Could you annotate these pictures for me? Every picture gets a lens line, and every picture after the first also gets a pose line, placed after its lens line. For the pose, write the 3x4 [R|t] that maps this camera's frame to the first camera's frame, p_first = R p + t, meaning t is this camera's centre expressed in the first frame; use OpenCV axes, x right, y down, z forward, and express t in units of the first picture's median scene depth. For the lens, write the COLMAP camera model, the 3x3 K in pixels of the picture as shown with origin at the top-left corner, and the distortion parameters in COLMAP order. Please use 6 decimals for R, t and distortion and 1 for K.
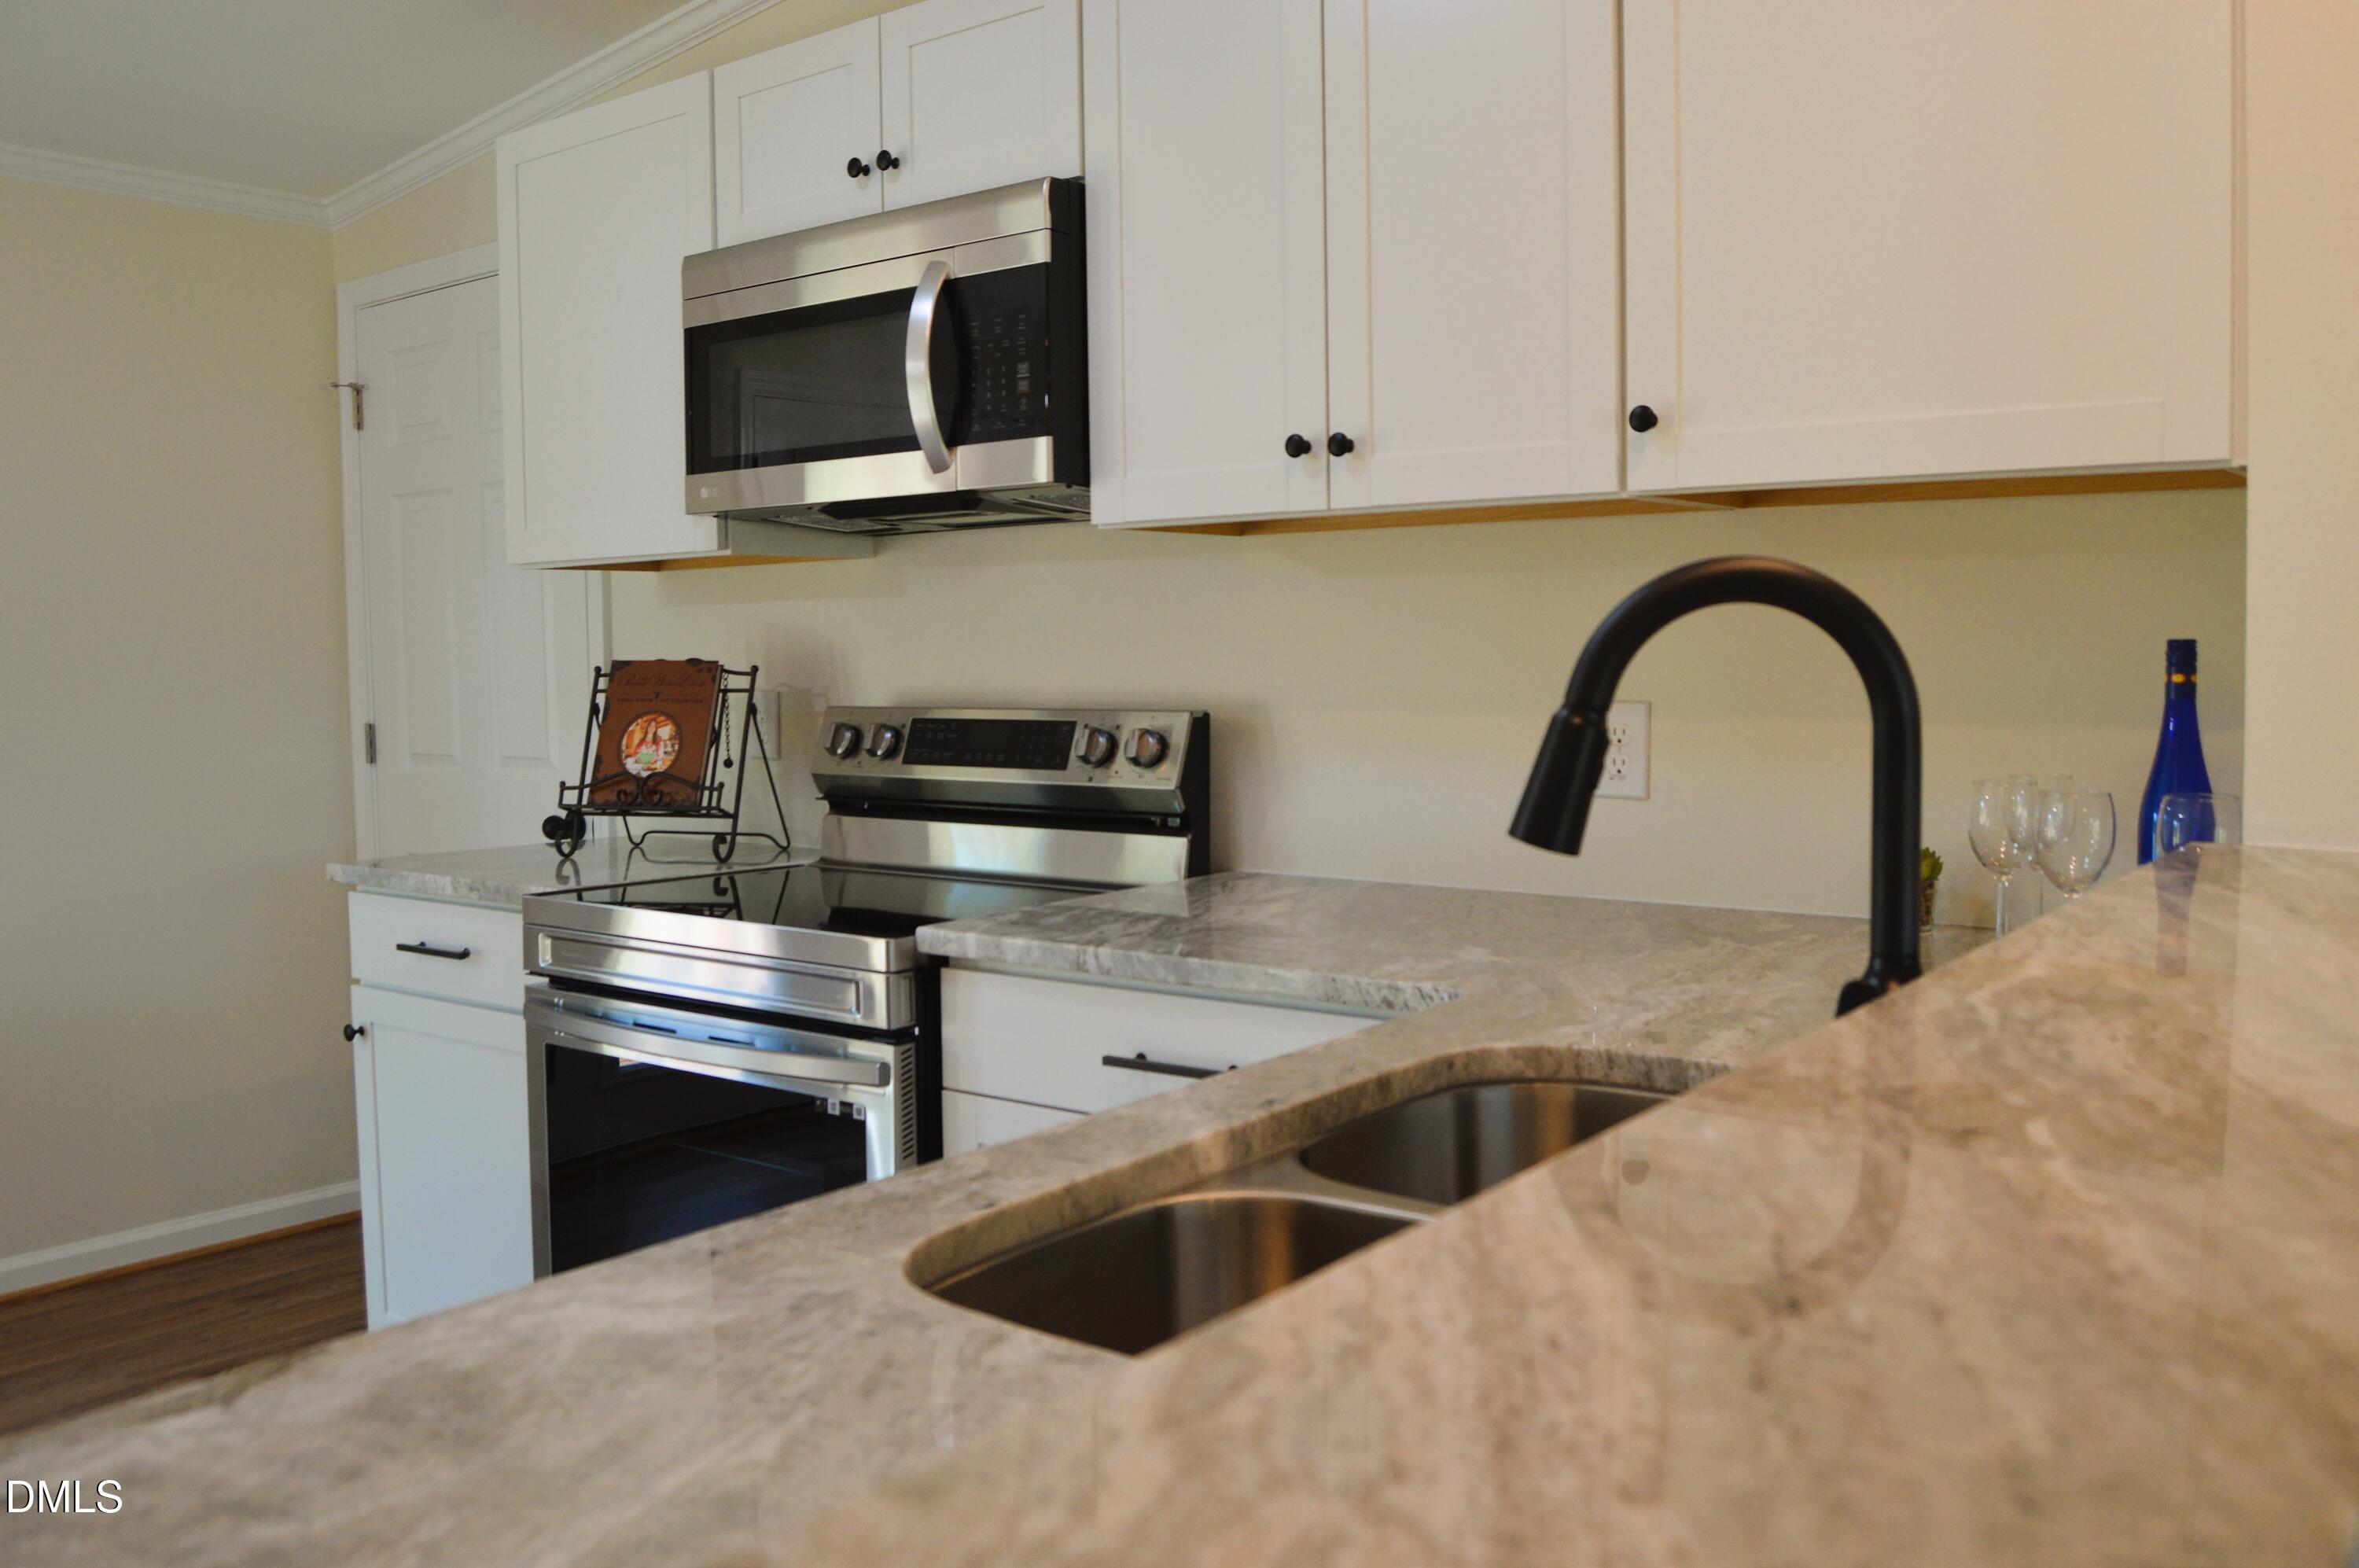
lens RADIAL K [[1881.9, 0, 1180.9], [0, 1881.9, 778.7], [0, 0, 1]] dist [-0.046306, -0.005341]
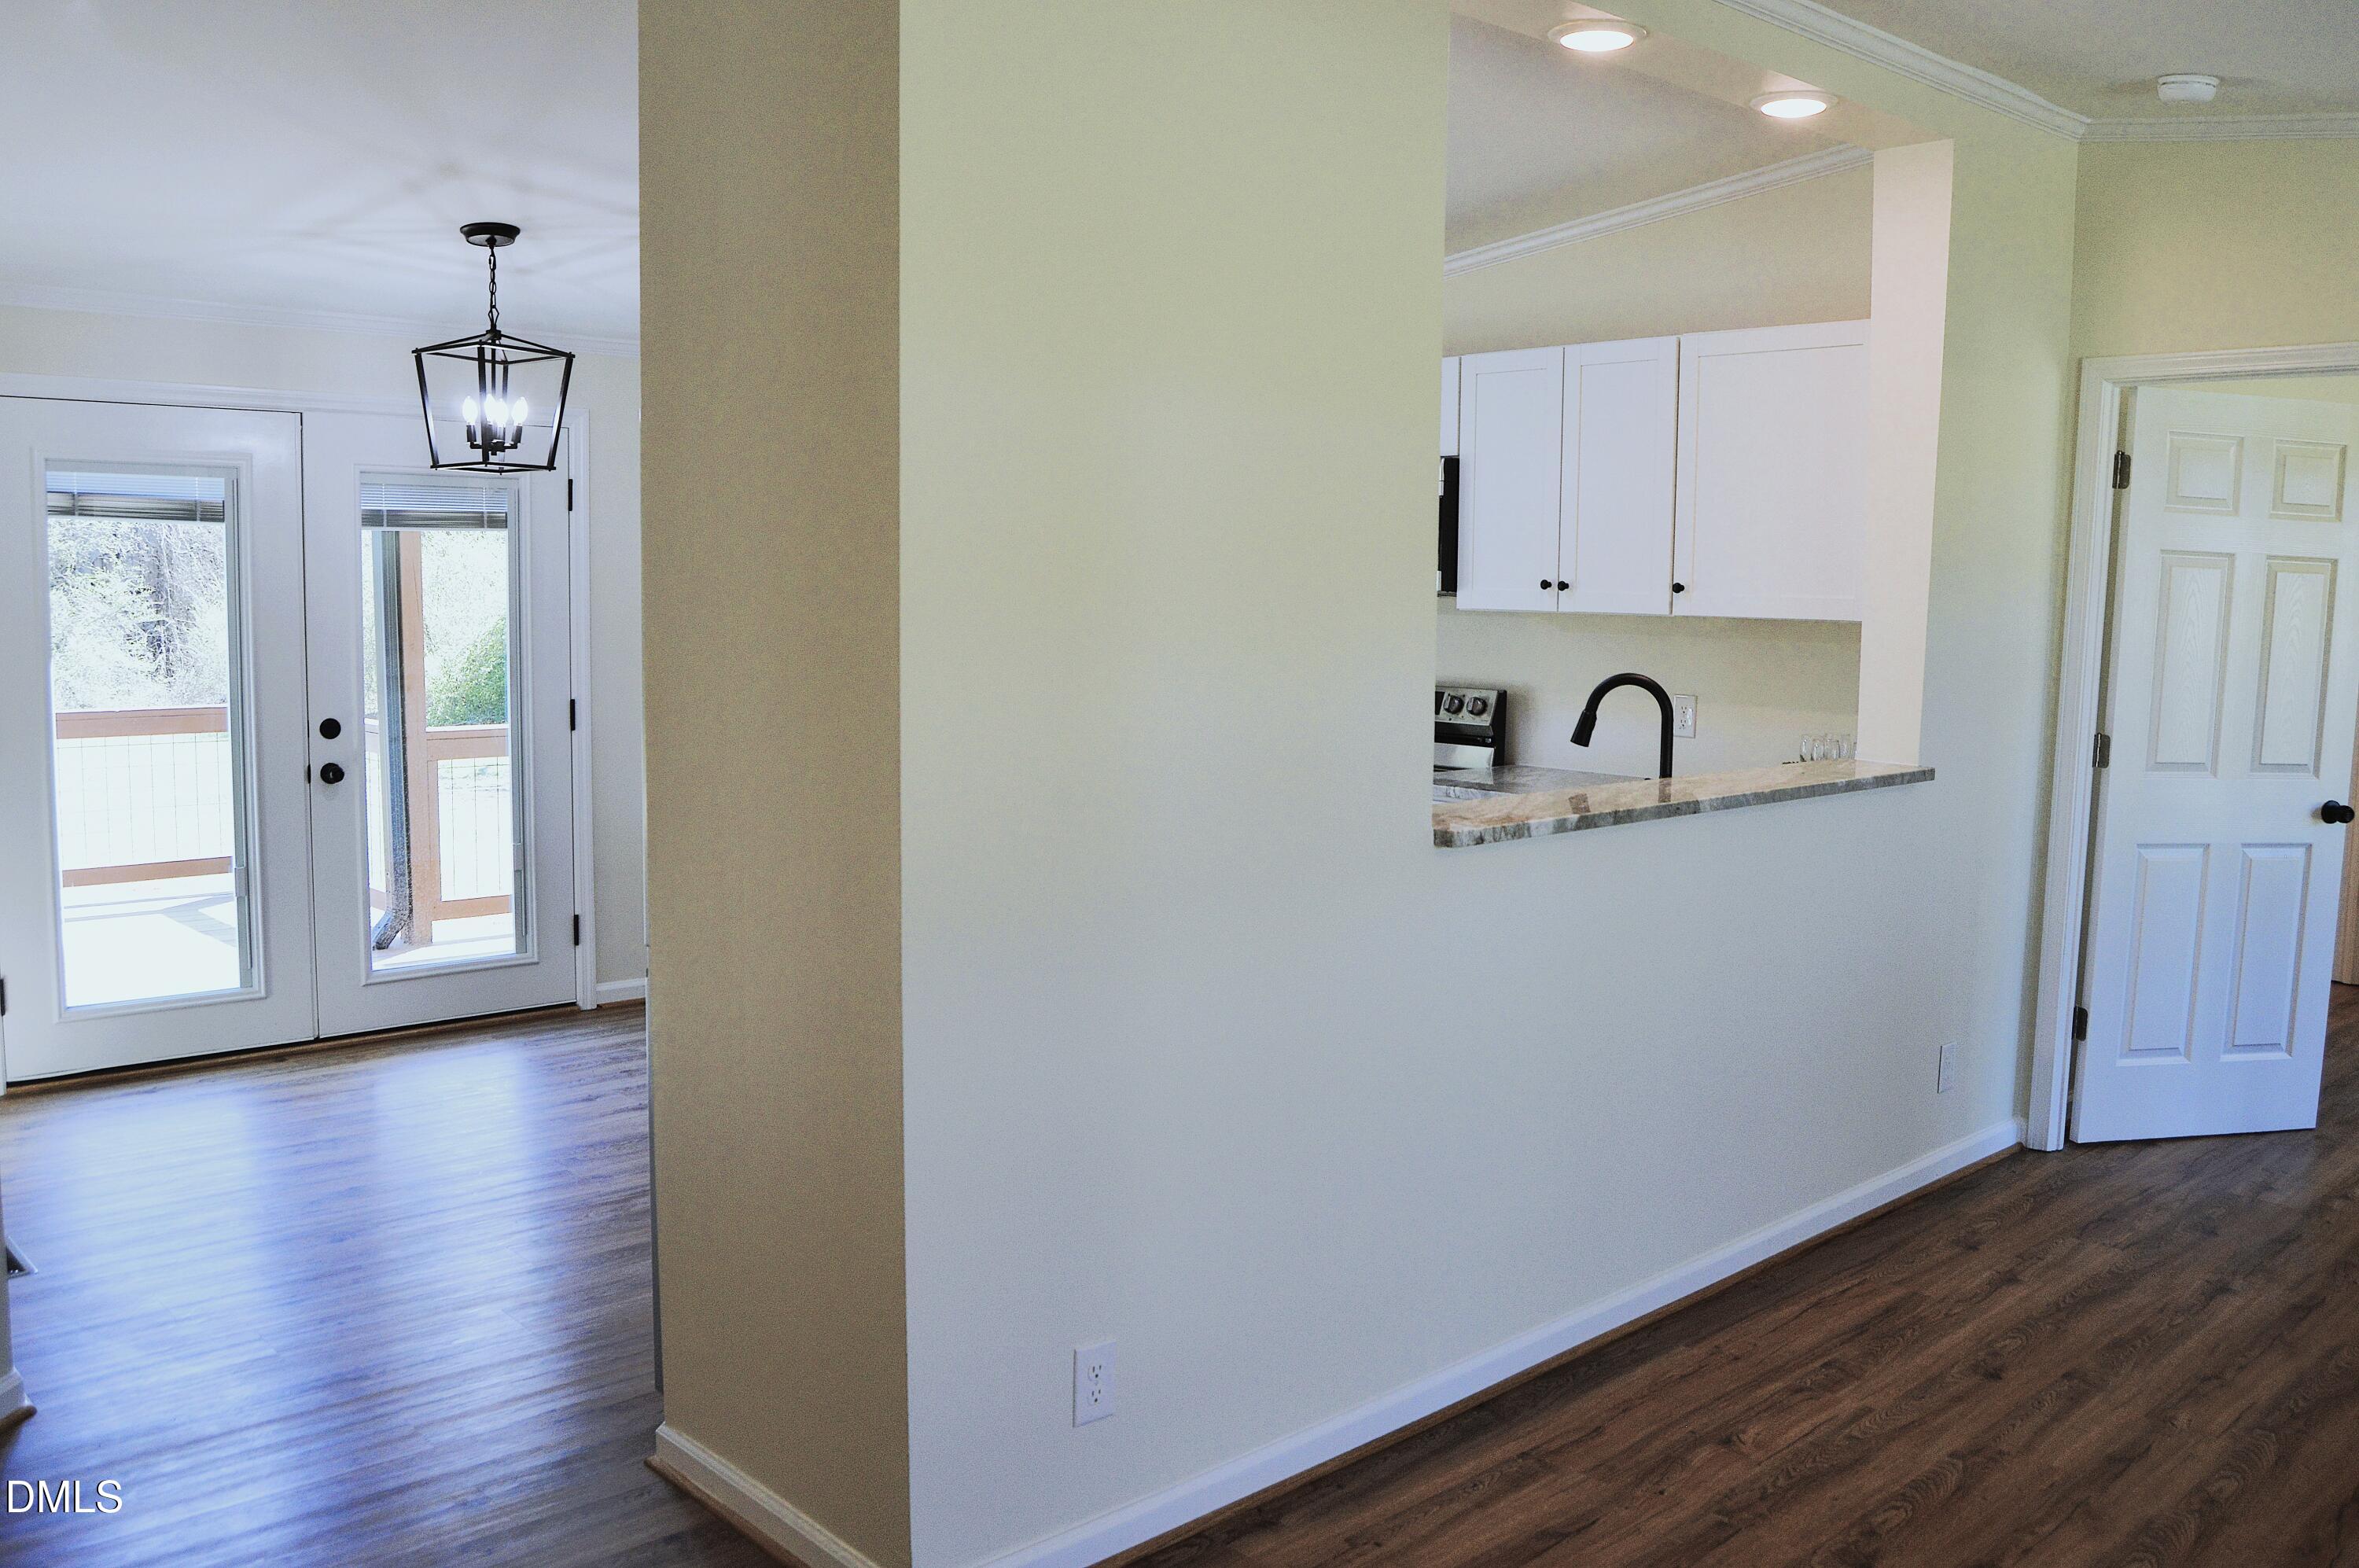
lens RADIAL K [[1915.8, 0, 1171.8], [0, 1915.8, 788.6], [0, 0, 1]] dist [-0.085593, 0.030095]
pose [[0.985271, 0.041403, -0.165915, 0.006363], [-0.034266, 0.998370, 0.045650, -0.011626], [0.167535, -0.039292, 0.985083, -1.518376]]
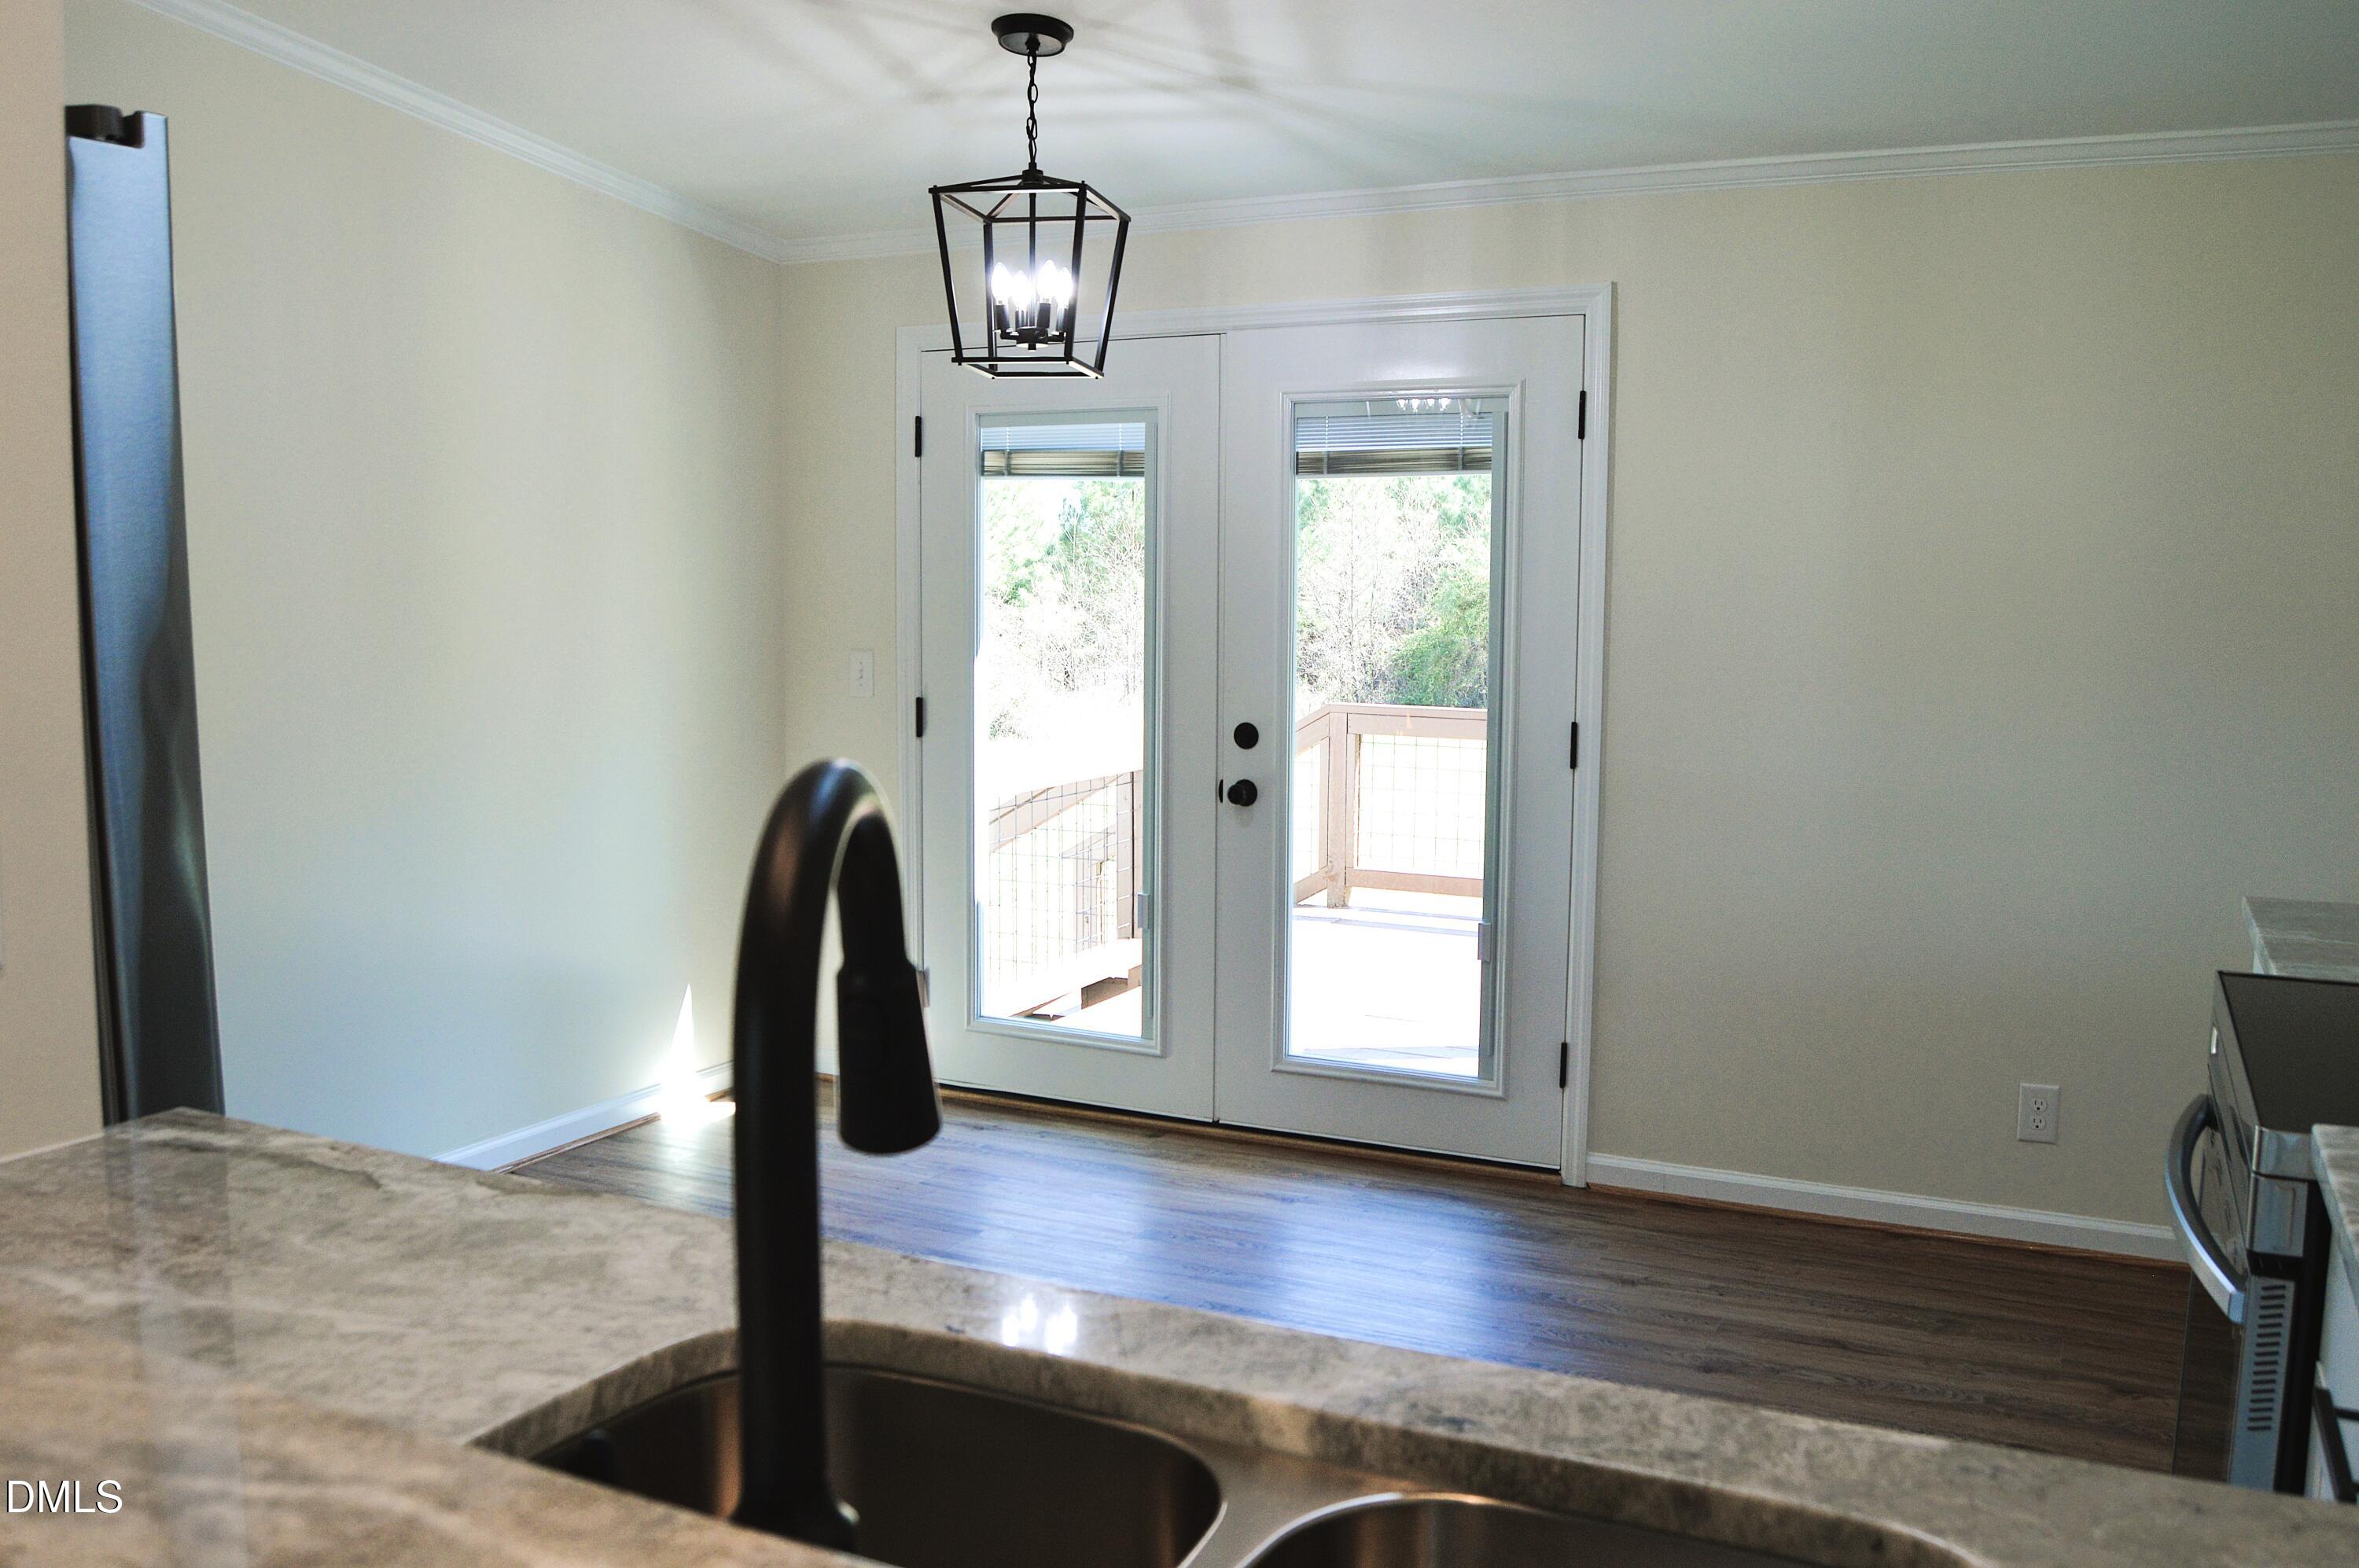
lens RADIAL K [[1915.8, 0, 1183.3], [0, 1915.8, 779.3], [0, 0, 1]] dist [-0.085593, 0.030095]
pose [[0.205582, 0.108821, -0.972571, 0.453744], [-0.073471, 0.992710, 0.095544, -0.085941], [0.975878, 0.051814, 0.212079, 0.470649]]
